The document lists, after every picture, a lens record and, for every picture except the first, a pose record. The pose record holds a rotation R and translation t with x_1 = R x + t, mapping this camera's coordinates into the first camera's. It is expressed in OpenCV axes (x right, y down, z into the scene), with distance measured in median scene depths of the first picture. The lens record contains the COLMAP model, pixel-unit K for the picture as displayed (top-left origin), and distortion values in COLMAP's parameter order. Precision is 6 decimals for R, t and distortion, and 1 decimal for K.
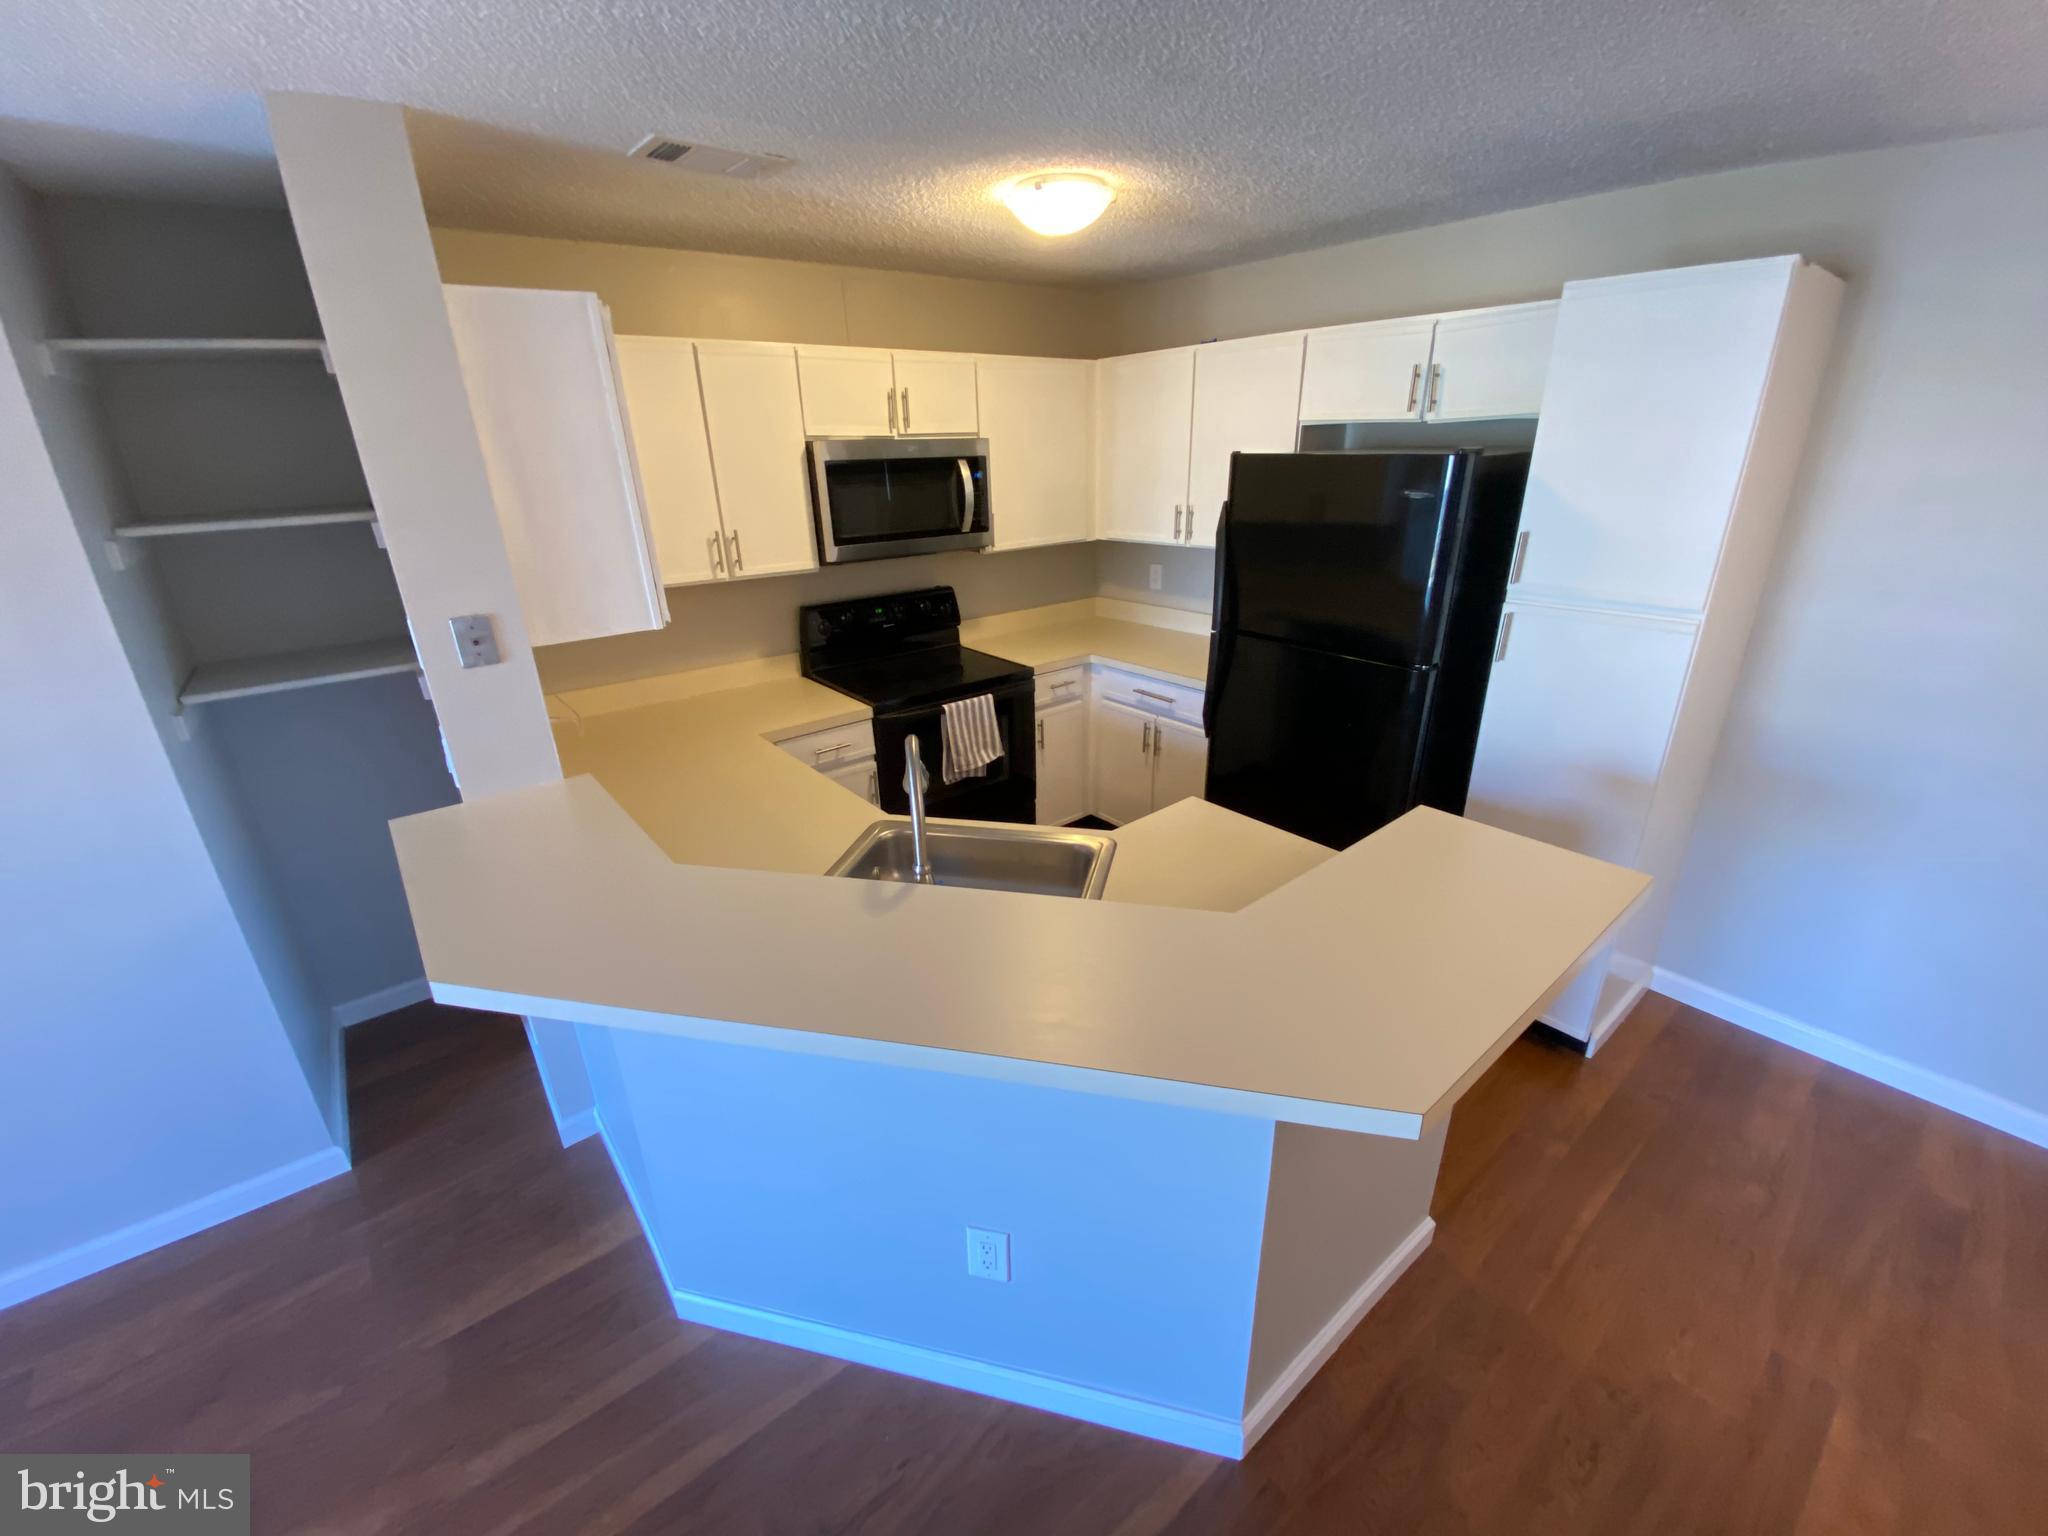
lens RADIAL K [[816.6, 0, 1017.7], [0, 816.6, 774.9], [0, 0, 1]] dist [0.024046, -0.023843]
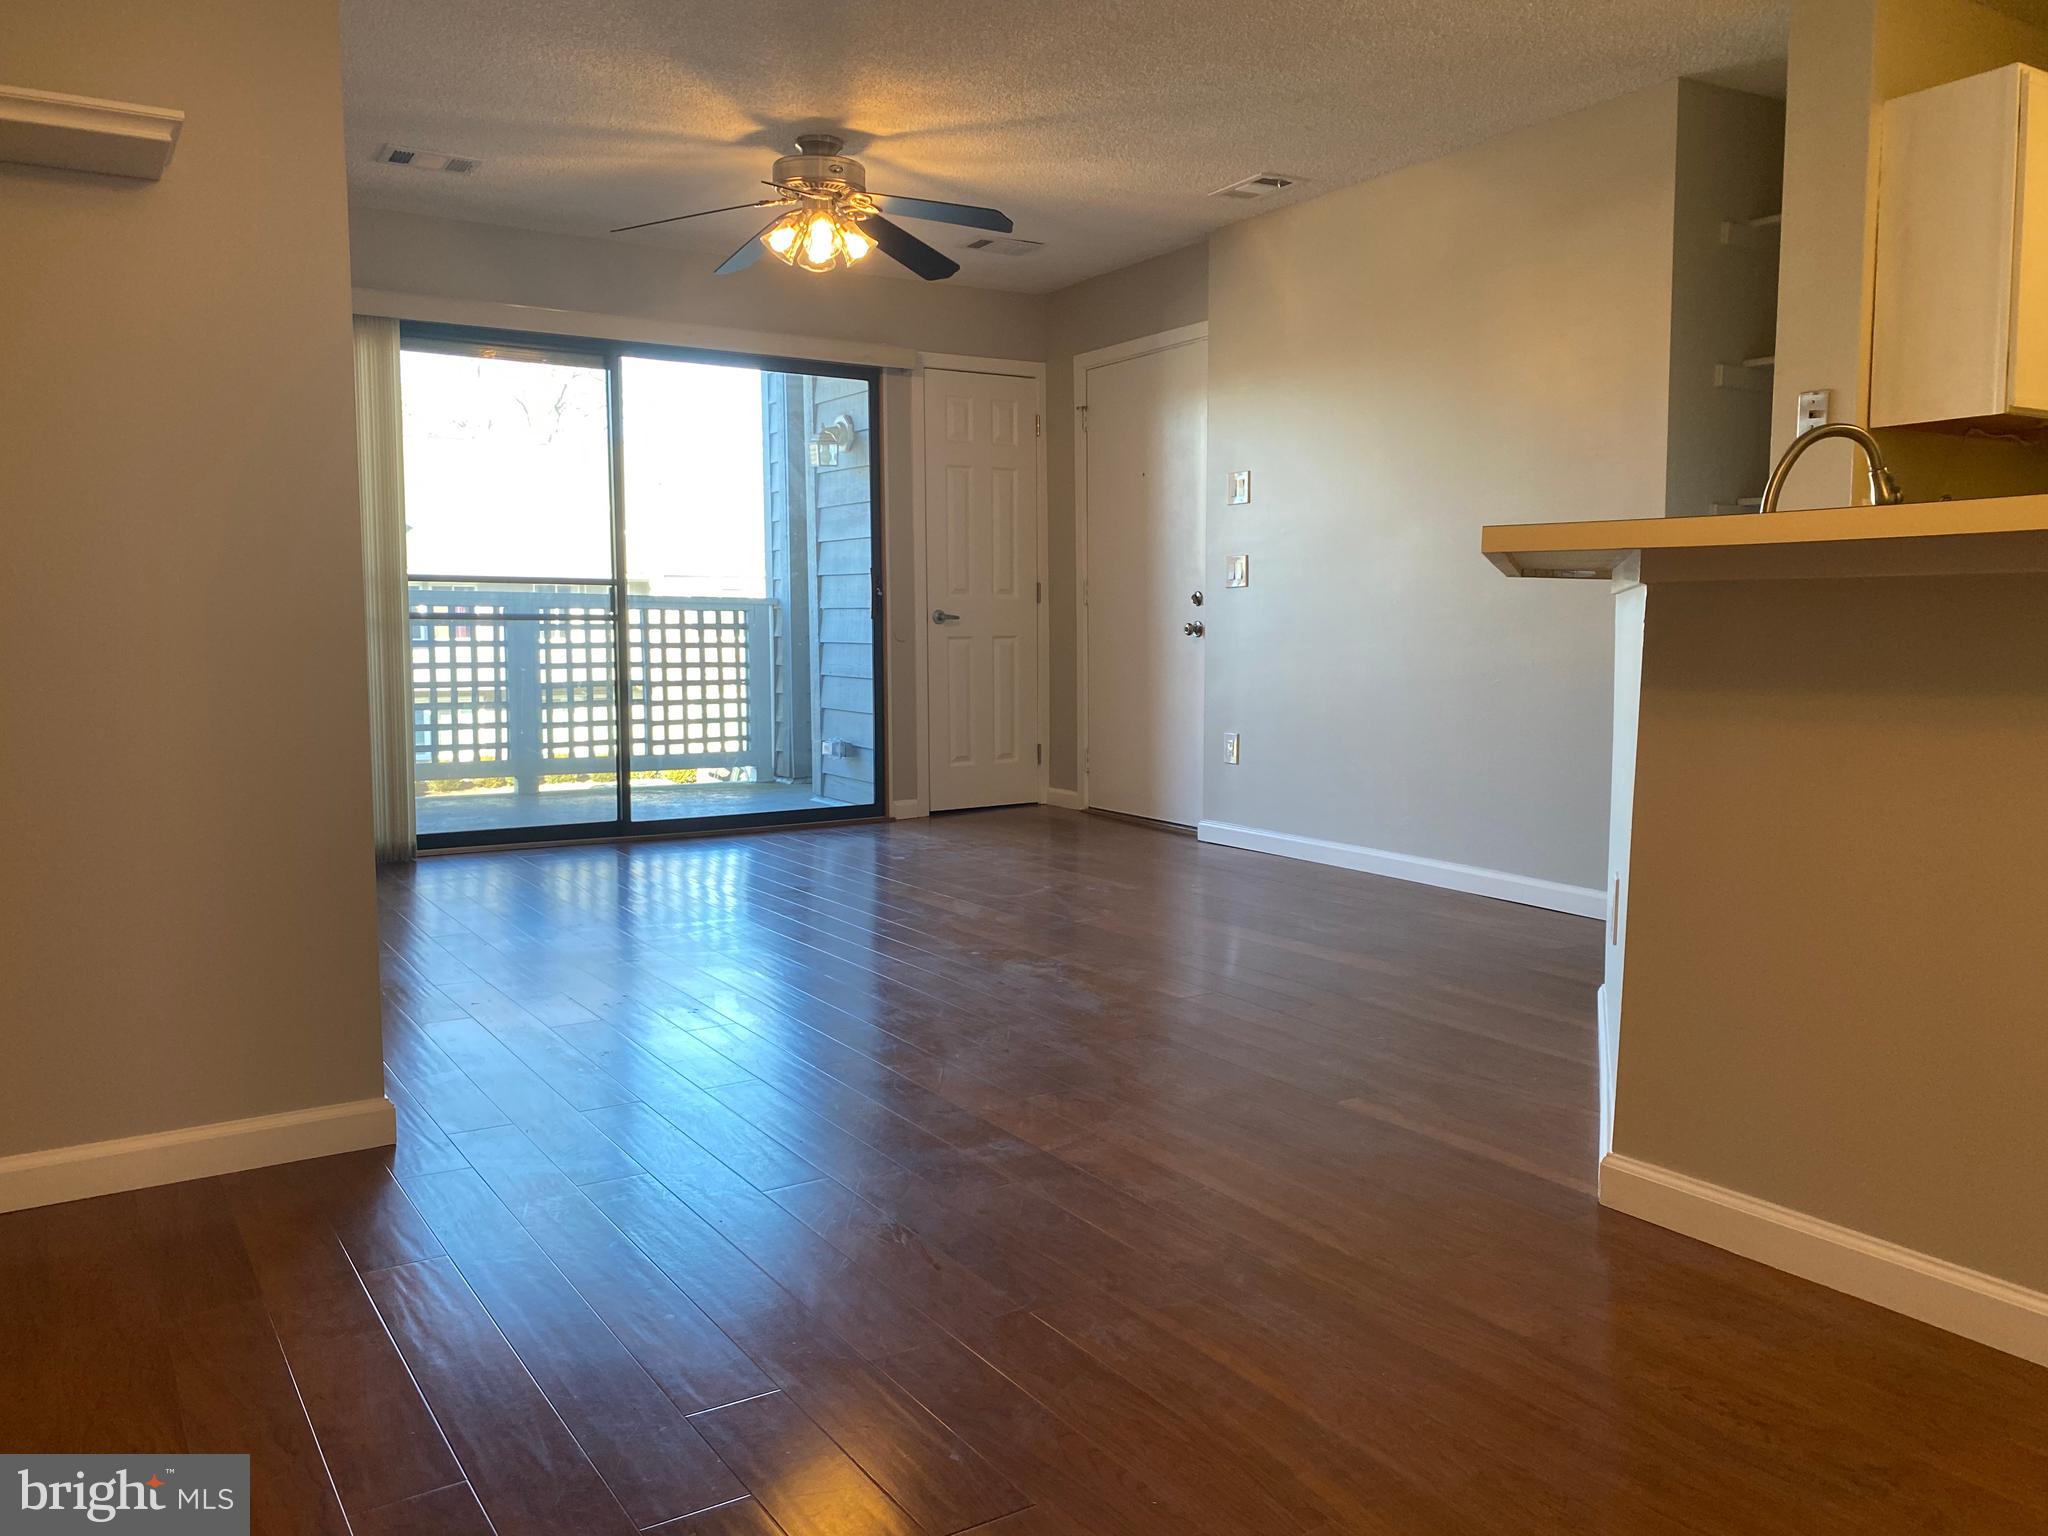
lens RADIAL K [[1559.8, 0, 1019.4], [0, 1559.8, 772.8], [0, 0, 1]] dist [0.002370, -0.003361]
pose [[-0.102910, 0.131625, -0.985943, 1.094923], [-0.366879, 0.916297, 0.160621, 0.230111], [0.924559, 0.378251, -0.046006, 0.210028]]
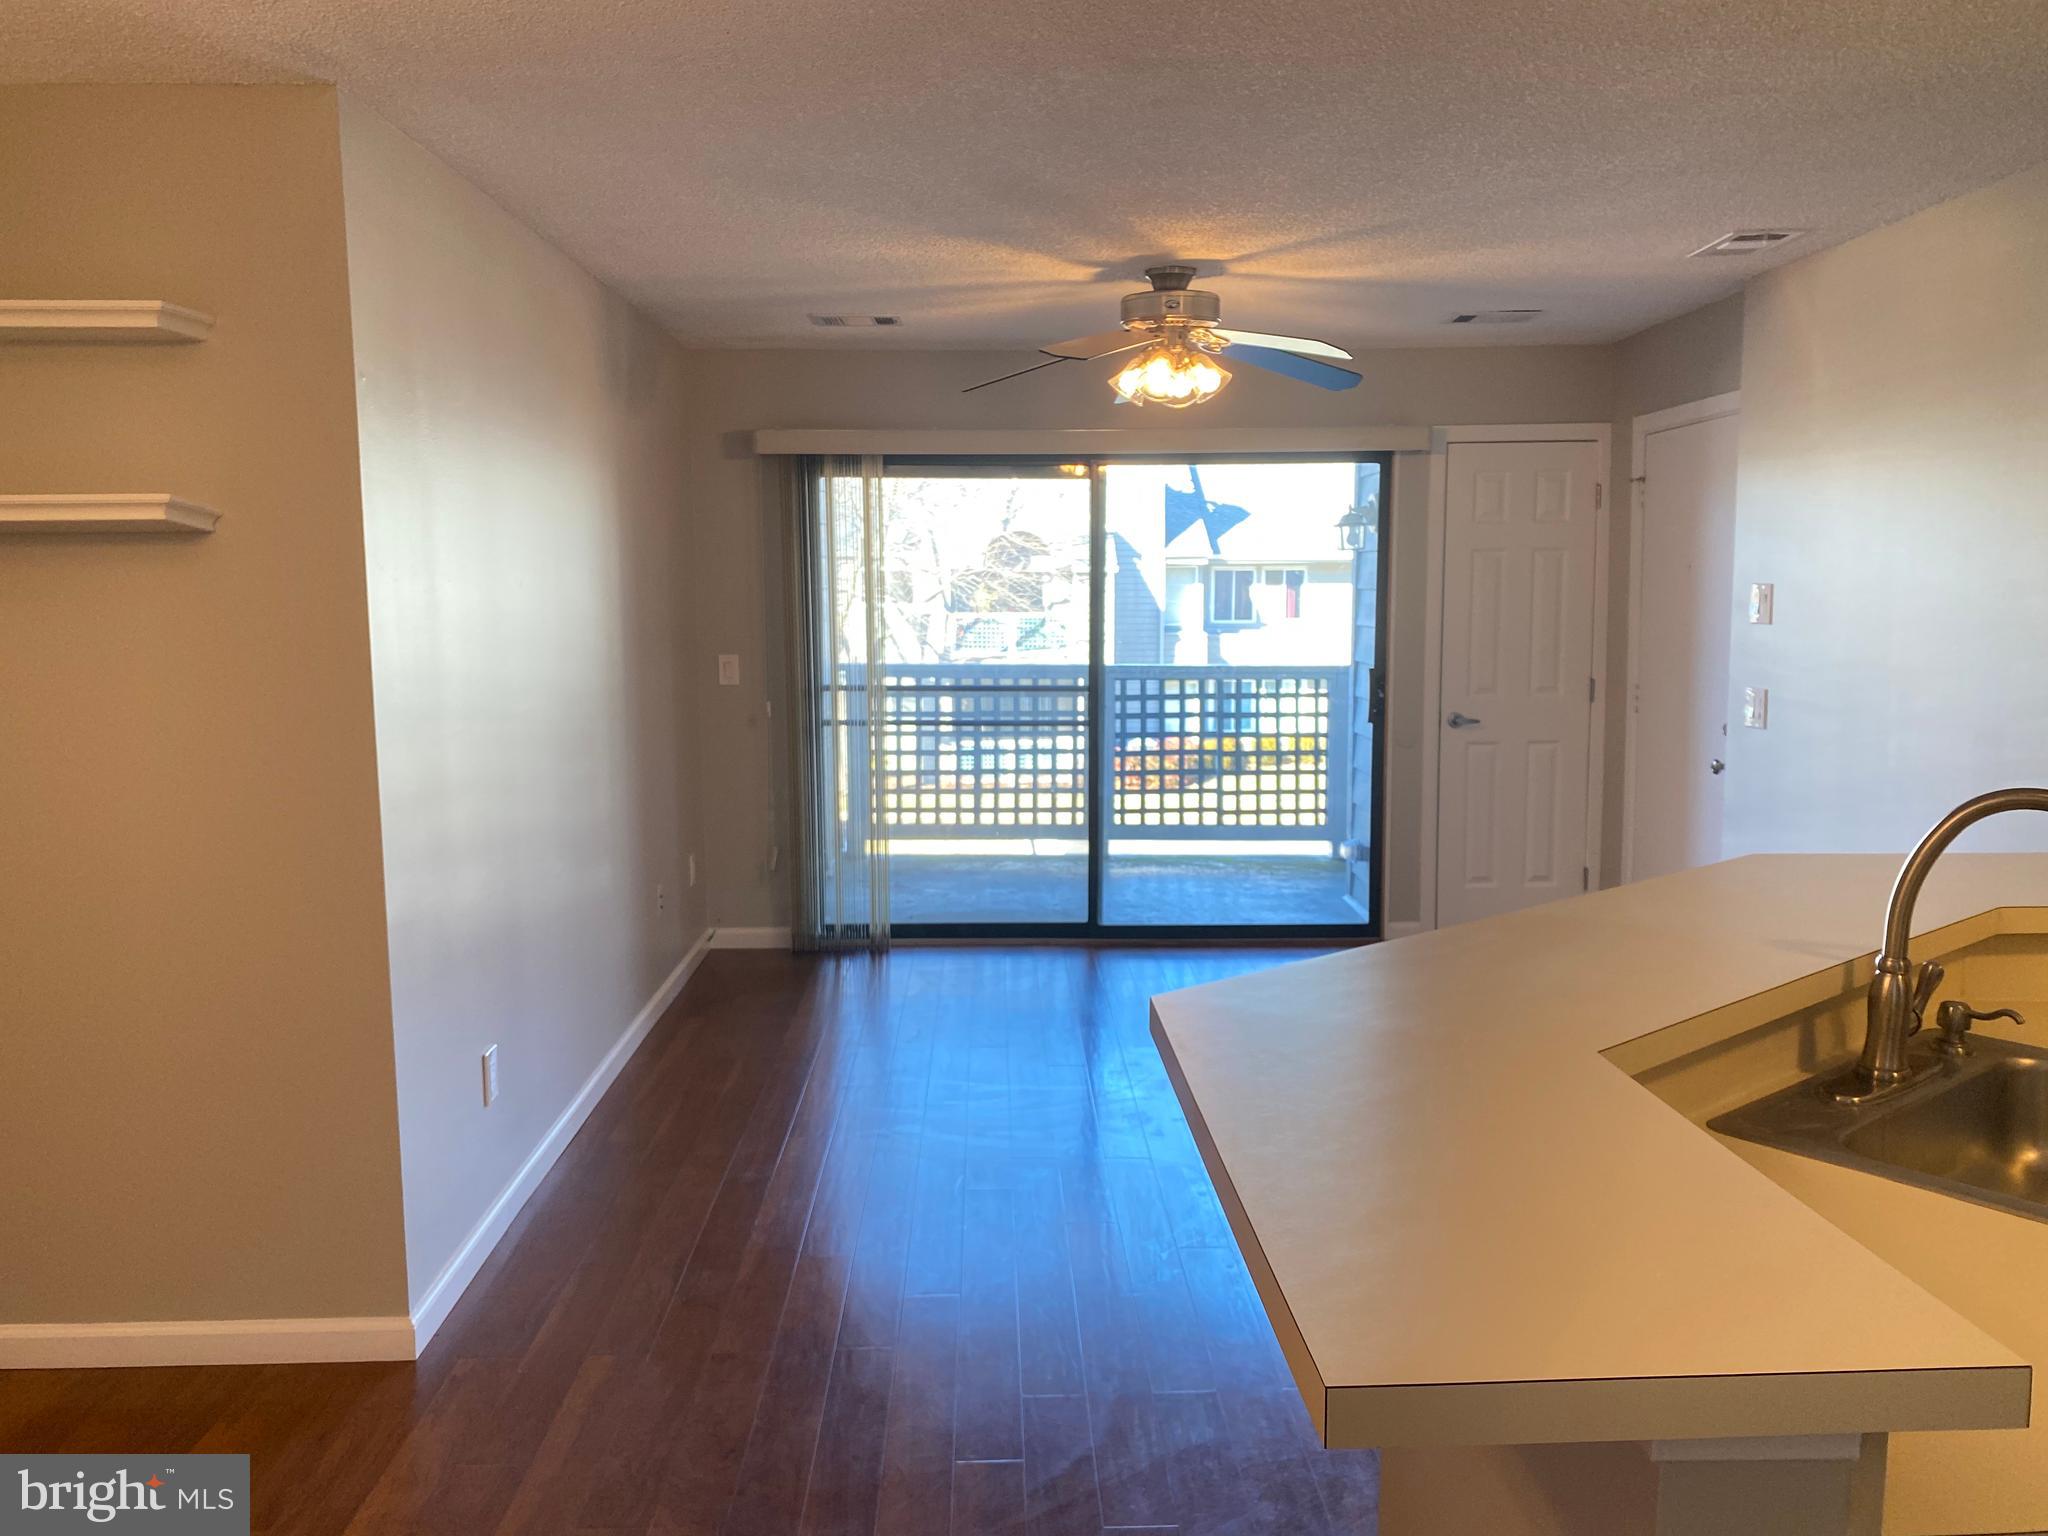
lens RADIAL K [[1559.8, 0, 1019.4], [0, 1559.8, 772.8], [0, 0, 1]] dist [0.002370, -0.003361]
pose [[-0.600796, 0.133776, -0.788129, 0.722046], [-0.273735, 0.891869, 0.360054, -0.157212], [0.751075, 0.432058, -0.499213, 0.601560]]
